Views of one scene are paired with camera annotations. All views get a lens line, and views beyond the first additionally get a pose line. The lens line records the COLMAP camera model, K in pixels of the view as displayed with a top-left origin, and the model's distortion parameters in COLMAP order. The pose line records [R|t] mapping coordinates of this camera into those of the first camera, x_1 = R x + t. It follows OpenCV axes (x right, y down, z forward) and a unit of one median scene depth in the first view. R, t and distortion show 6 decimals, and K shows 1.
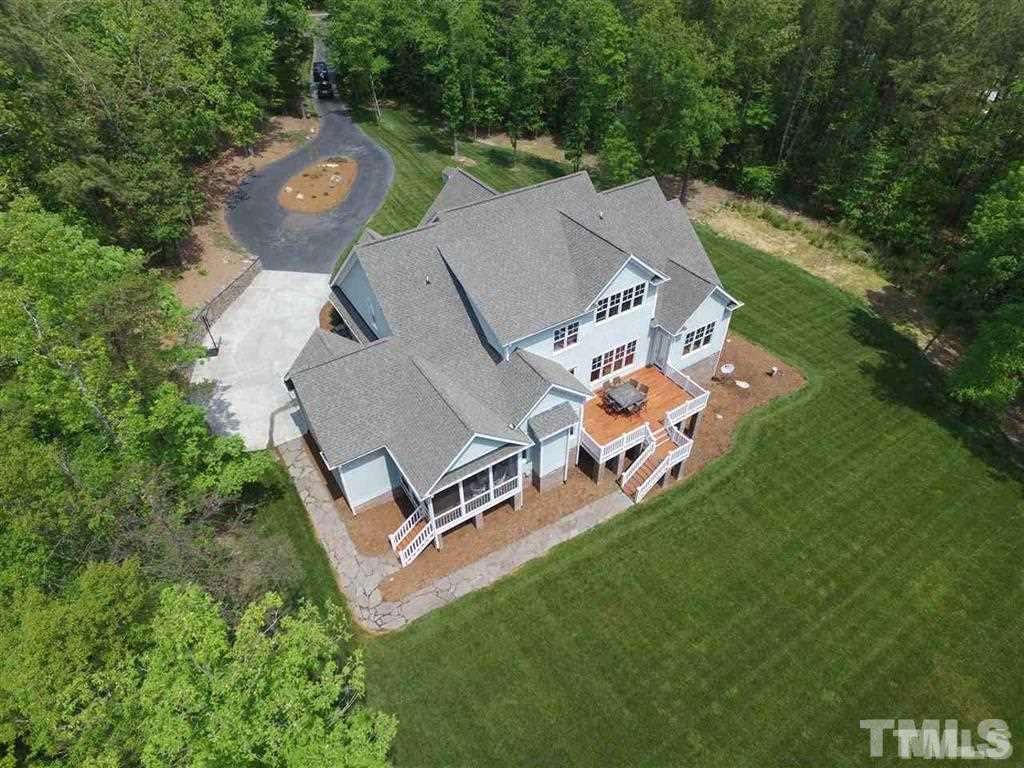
lens RADIAL K [[595.3, 0, 512.1], [0, 595.3, 381.9], [0, 0, 1]] dist [-0.004074, 0.005145]
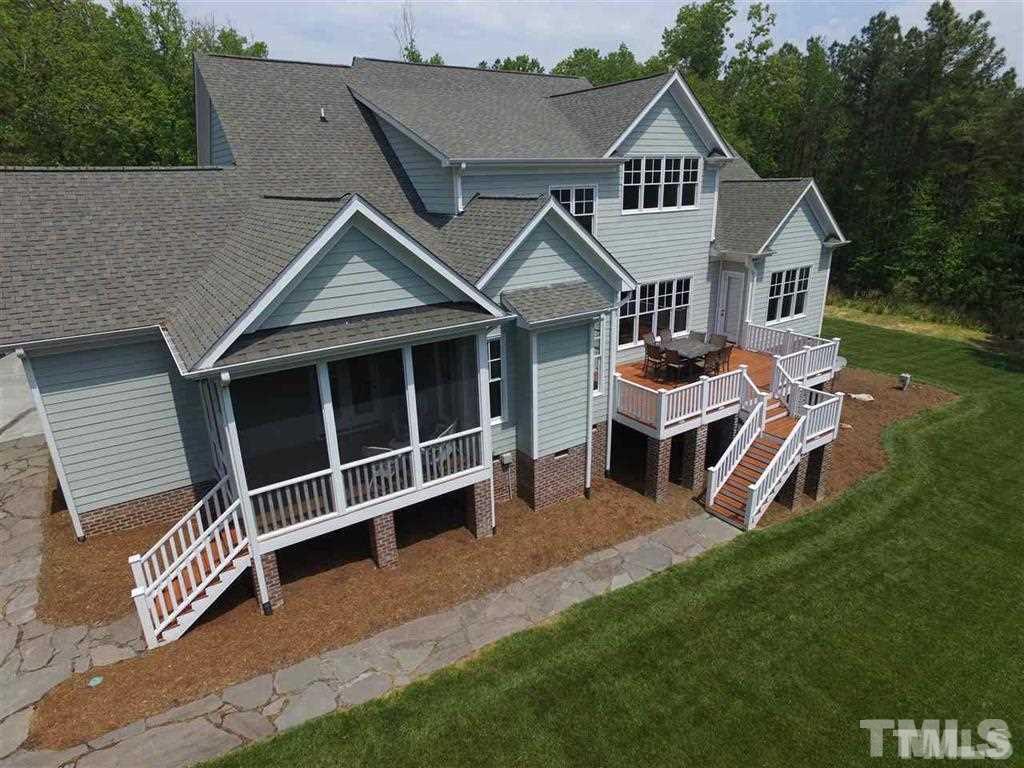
lens RADIAL K [[595.3, 0, 517.3], [0, 595.3, 379.6], [0, 0, 1]] dist [-0.004074, 0.005145]
pose [[0.999630, -0.016718, 0.021445, 0.025599], [0.023700, 0.922305, -0.385736, 0.274185], [-0.013330, 0.386101, 0.922360, 0.551930]]
